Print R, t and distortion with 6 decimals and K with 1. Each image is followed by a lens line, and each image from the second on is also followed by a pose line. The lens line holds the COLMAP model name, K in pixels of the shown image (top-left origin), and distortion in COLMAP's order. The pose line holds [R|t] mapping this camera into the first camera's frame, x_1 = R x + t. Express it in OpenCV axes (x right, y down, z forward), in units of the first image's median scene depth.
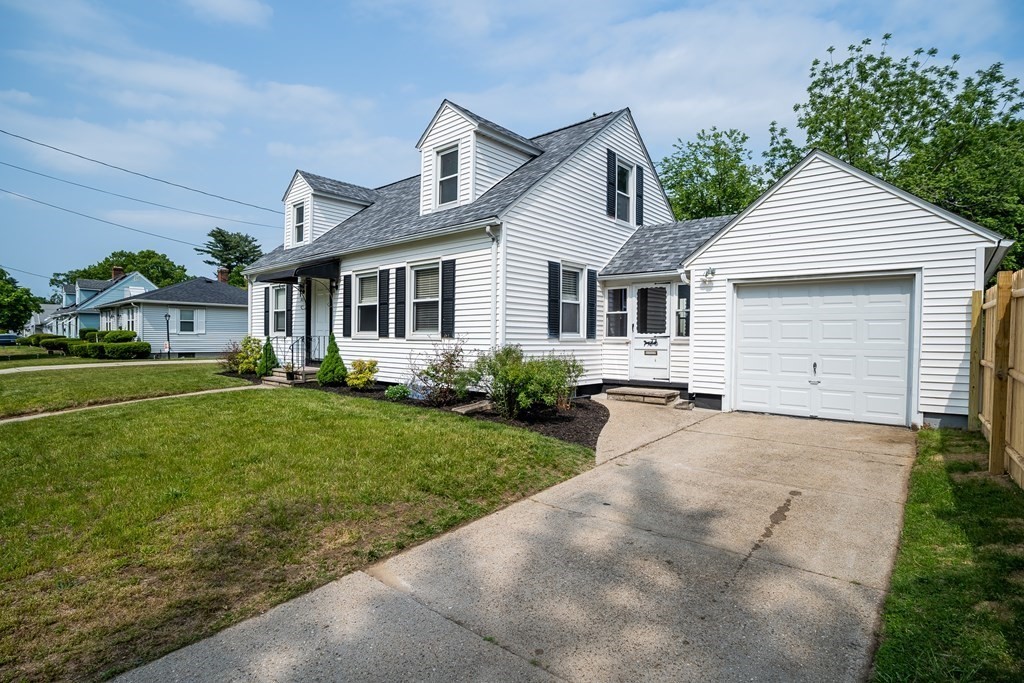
lens RADIAL K [[497.7, 0, 514.4], [0, 497.7, 343.7], [0, 0, 1]] dist [-0.018597, 0.000046]
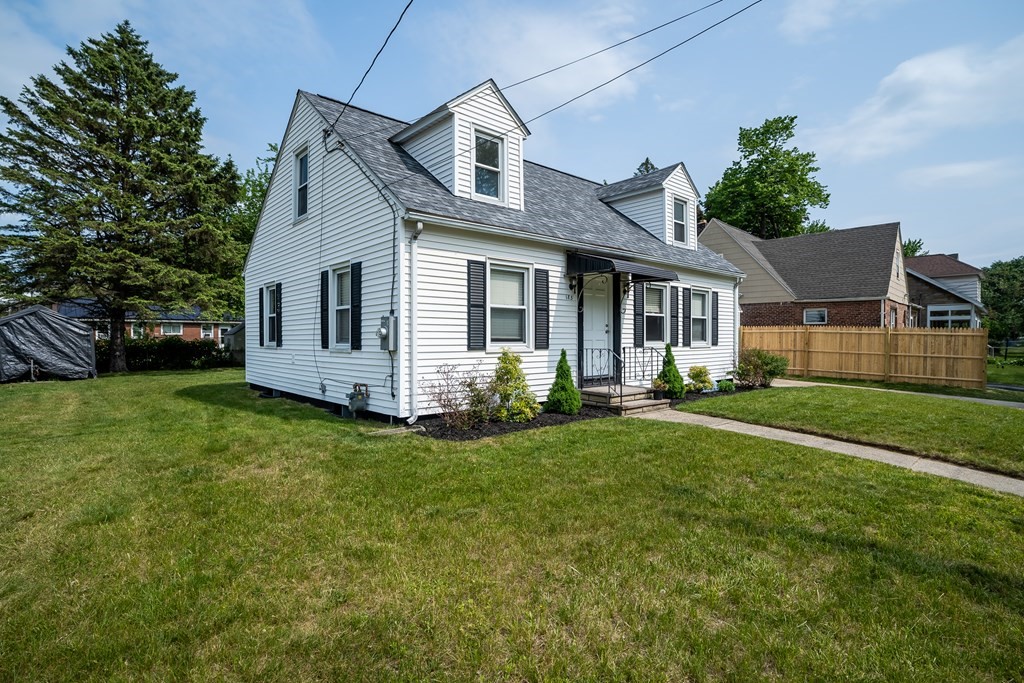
lens RADIAL K [[497.7, 0, 508.9], [0, 497.7, 340.2], [0, 0, 1]] dist [-0.018597, 0.000046]
pose [[0.148638, -0.006142, 0.988873, -1.486586], [0.021921, 0.999755, 0.002914, -0.039501], [-0.988649, 0.021244, 0.148736, 1.249632]]
